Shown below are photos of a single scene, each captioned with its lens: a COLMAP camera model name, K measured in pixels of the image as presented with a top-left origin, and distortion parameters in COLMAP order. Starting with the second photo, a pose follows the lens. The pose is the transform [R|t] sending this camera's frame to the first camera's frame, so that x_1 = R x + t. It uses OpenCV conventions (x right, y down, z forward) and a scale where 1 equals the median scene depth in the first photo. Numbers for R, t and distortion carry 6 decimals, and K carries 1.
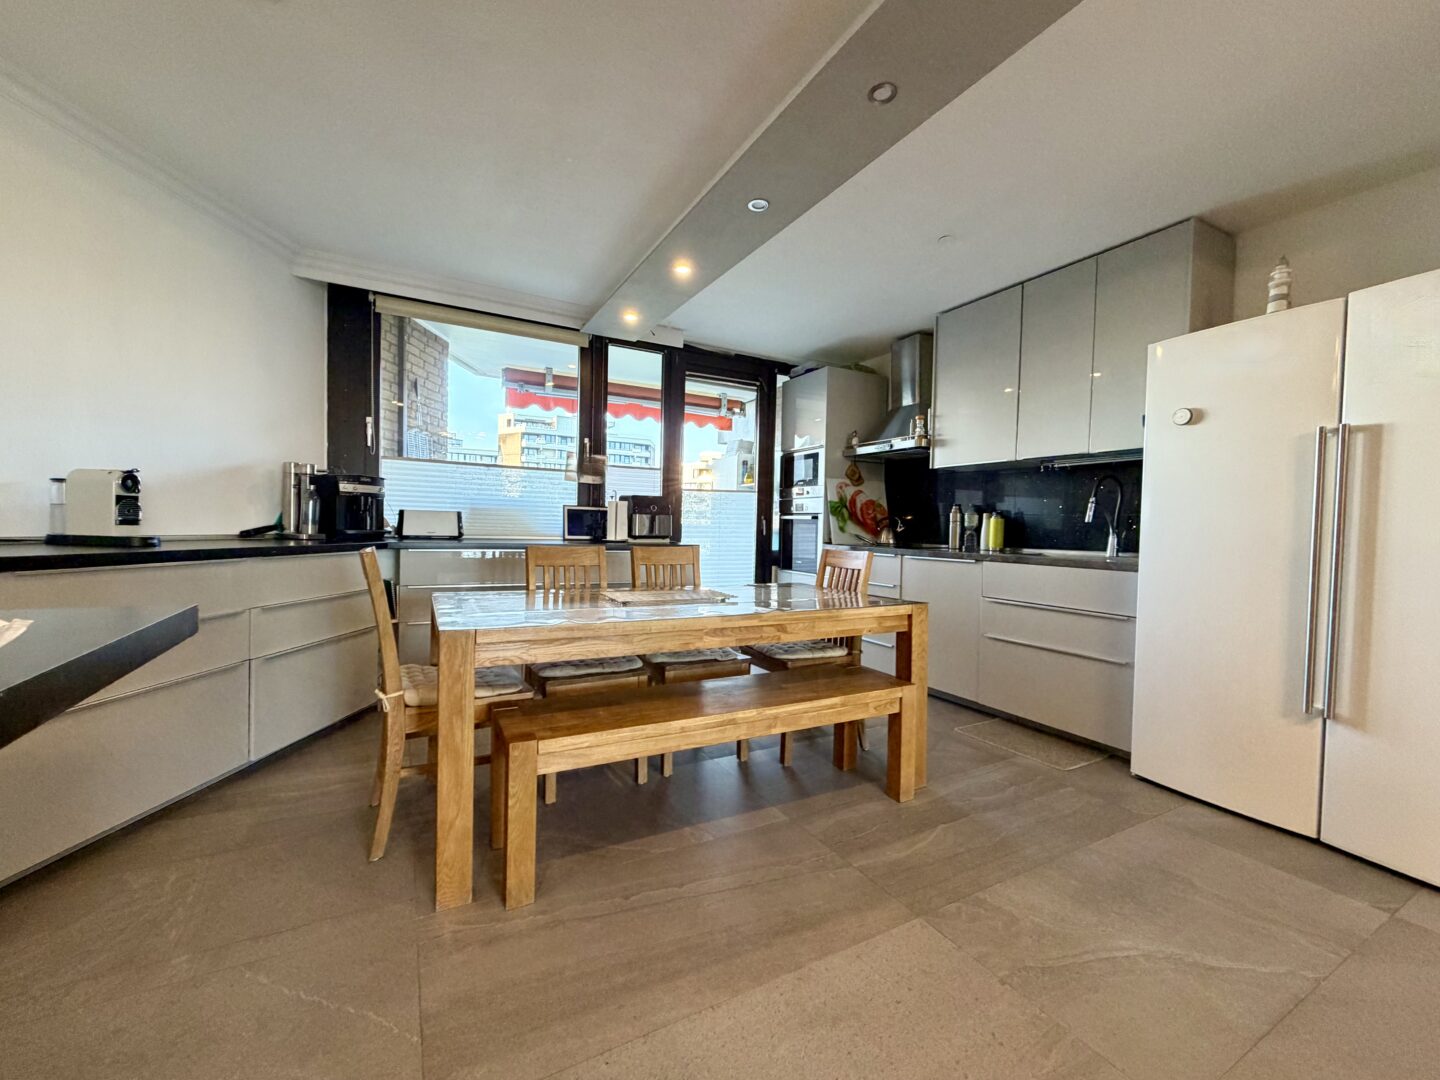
lens RADIAL K [[587.4, 0, 724.7], [0, 587.4, 538.6], [0, 0, 1]] dist [-0.002283, 0.000183]
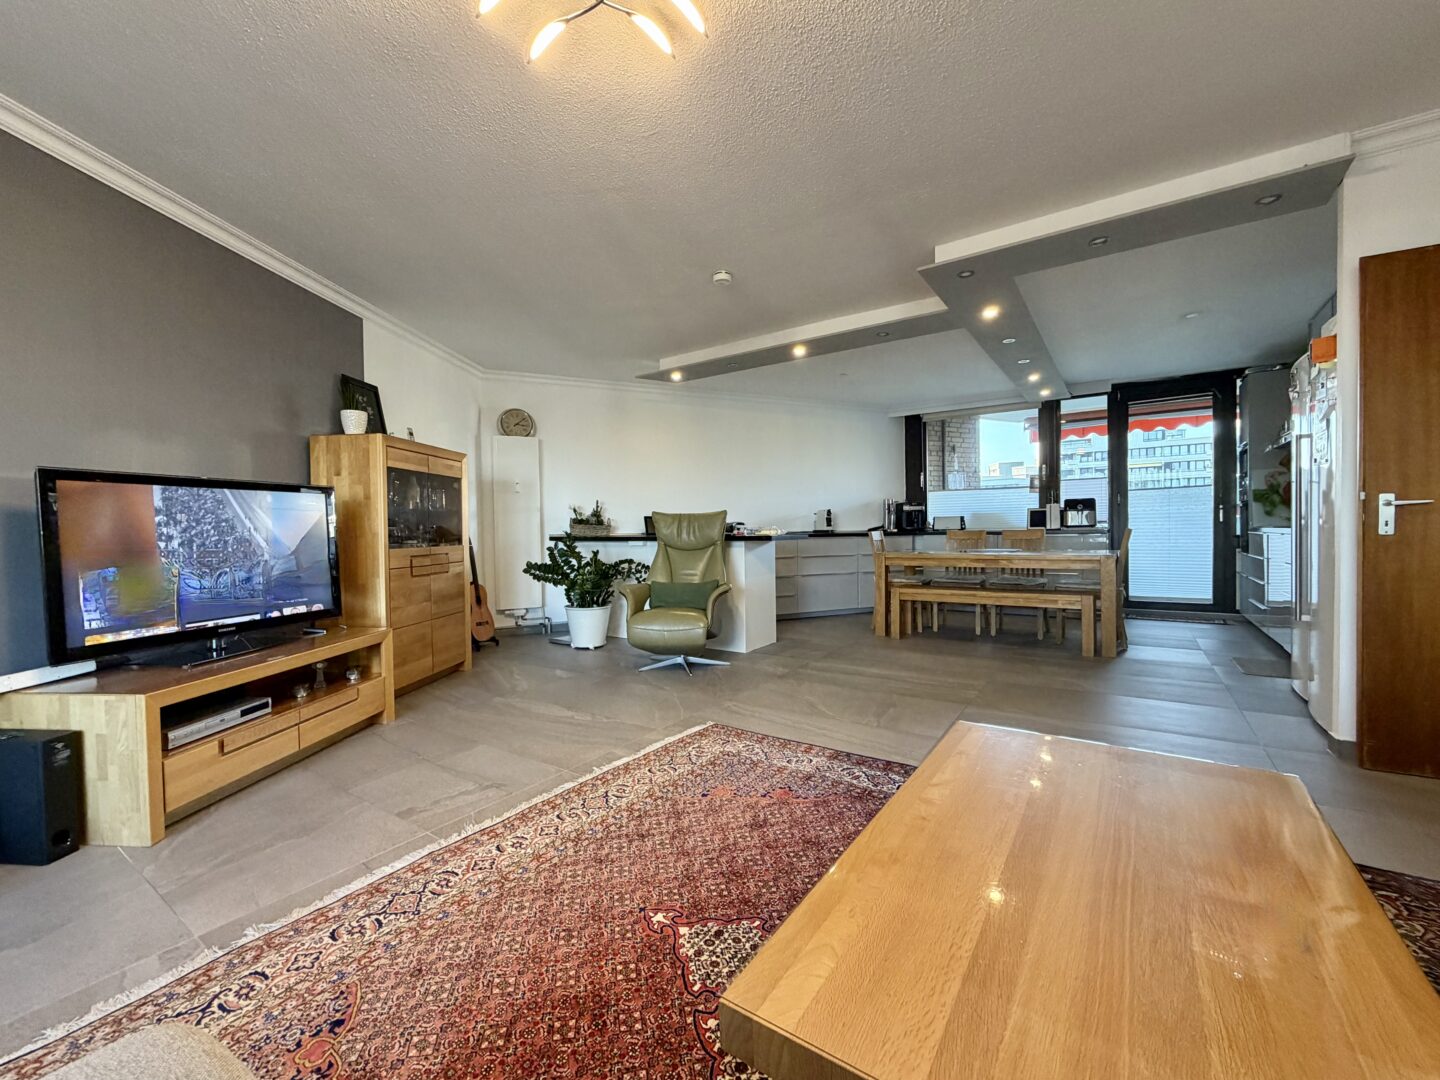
lens RADIAL K [[587.4, 0, 720.9], [0, 587.4, 542.1], [0, 0, 1]] dist [-0.002283, 0.000183]
pose [[0.452276, -0.014118, -0.891766, 0.832130], [0.008819, 0.999897, -0.011356, 0.049433], [0.891835, -0.002729, 0.452354, -0.515391]]
